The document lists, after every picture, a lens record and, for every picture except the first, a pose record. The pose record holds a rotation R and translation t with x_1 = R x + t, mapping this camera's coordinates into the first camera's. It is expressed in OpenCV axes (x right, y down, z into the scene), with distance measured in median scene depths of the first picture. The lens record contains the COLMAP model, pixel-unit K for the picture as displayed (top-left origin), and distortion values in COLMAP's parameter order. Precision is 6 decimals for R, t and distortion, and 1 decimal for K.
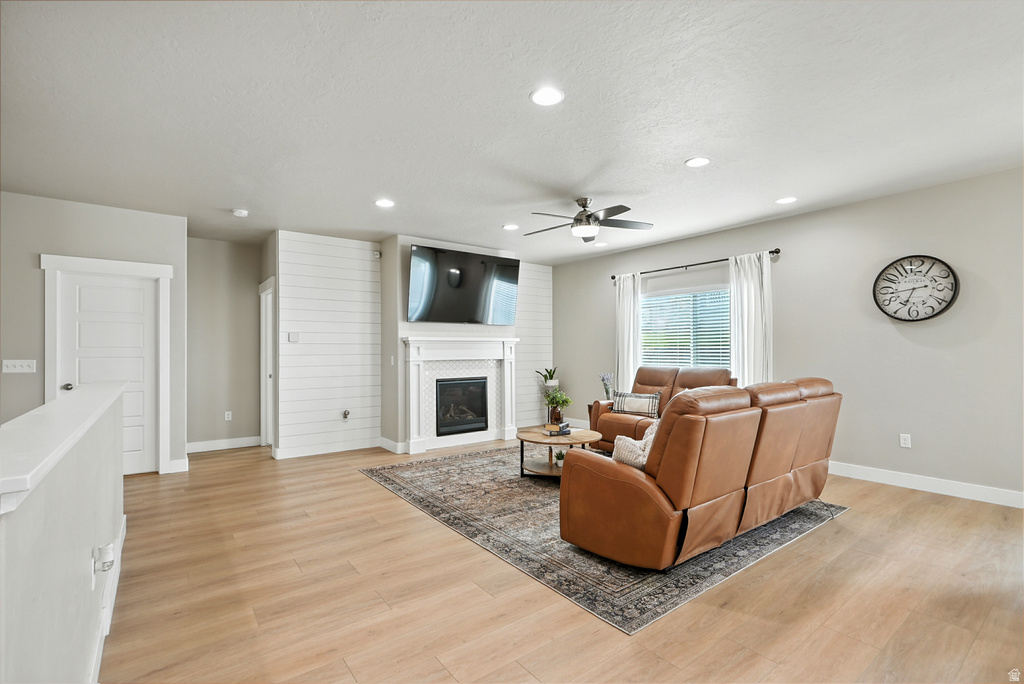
lens RADIAL K [[465.0, 0, 515.2], [0, 465.0, 350.4], [0, 0, 1]] dist [-0.002421, 0.000238]
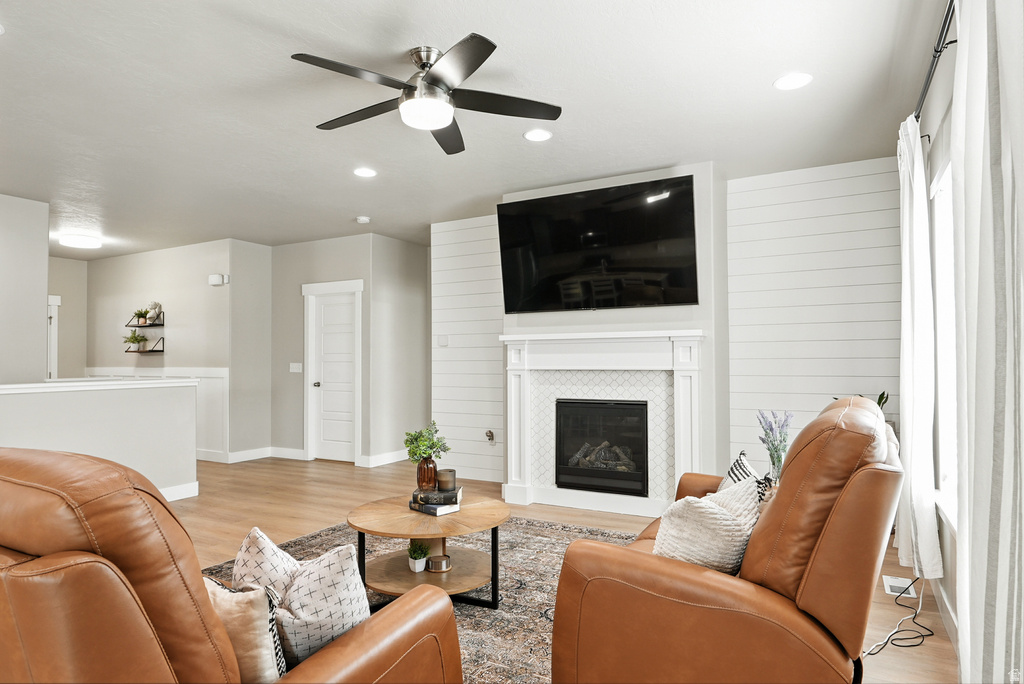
lens RADIAL K [[602.2, 0, 513.4], [0, 602.2, 347.0], [0, 0, 1]] dist [0.001556, 0.000257]
pose [[0.401241, -0.015821, -0.915836, 0.773347], [0.005603, 0.999875, -0.014817, 0.002558], [0.915956, 0.000814, 0.401279, 0.811398]]
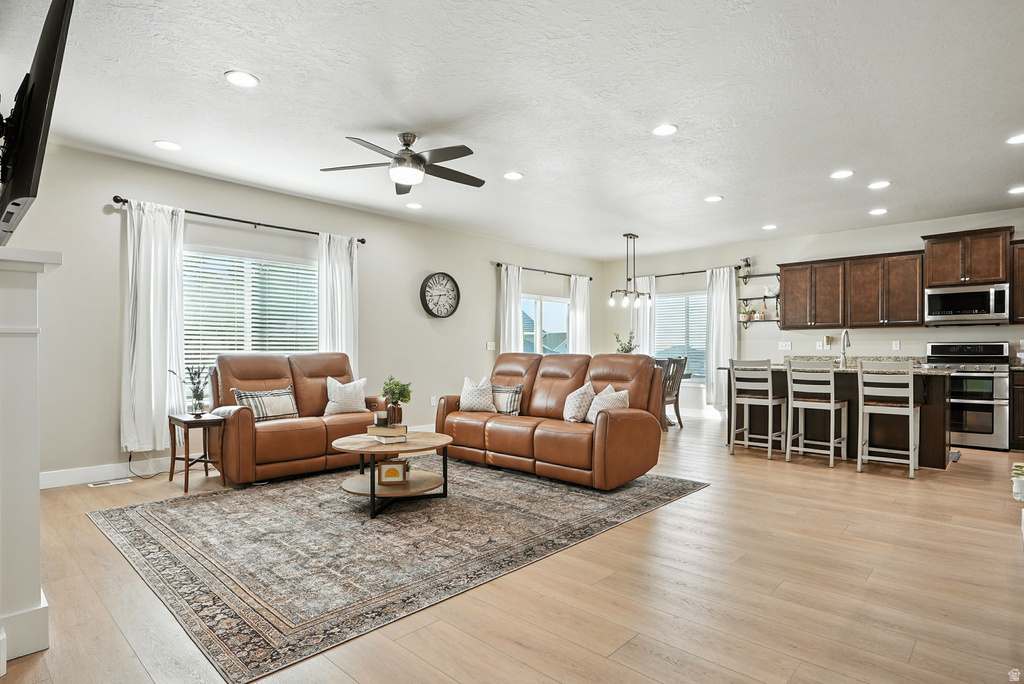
lens RADIAL K [[540.7, 0, 514.7], [0, 540.7, 349.6], [0, 0, 1]] dist [-0.002202, -0.000027]
pose [[-0.168312, 0.005548, 0.985718, -0.779071], [0.000696, 0.999985, -0.005509, 0.043484], [-0.985733, -0.000241, -0.168313, 0.959630]]
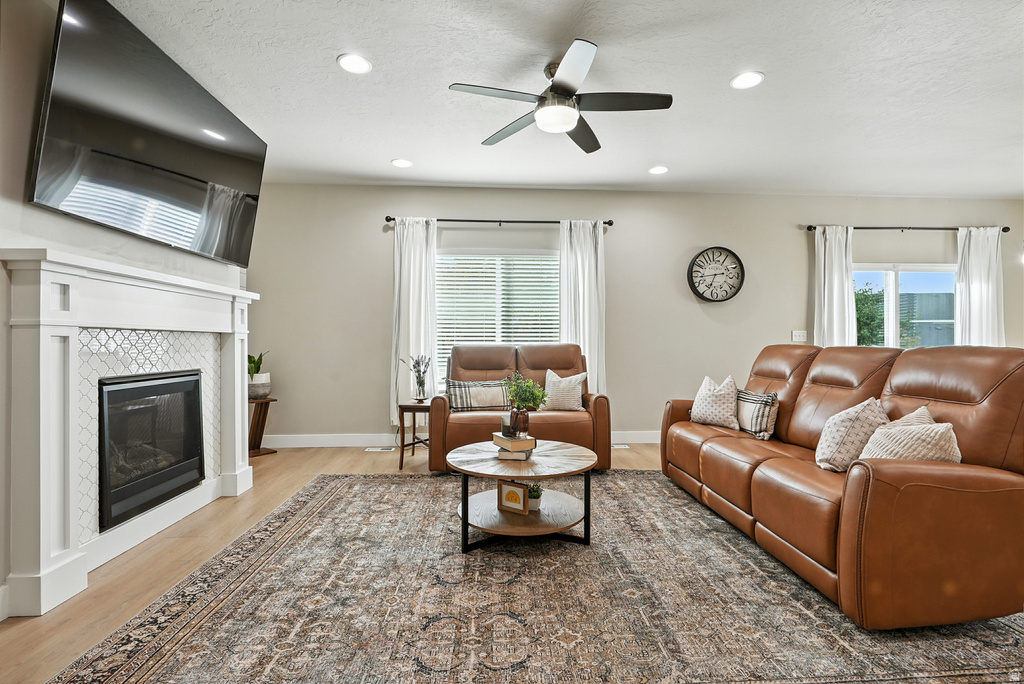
lens RADIAL K [[468.3, 0, 517.0], [0, 468.3, 338.9], [0, 0, 1]] dist [-0.005233, 0.000603]
pose [[0.555517, 0.011601, 0.831425, -0.393895], [-0.002262, 0.999920, -0.012441, 0.045097], [-0.831502, 0.005031, 0.555498, 0.685794]]
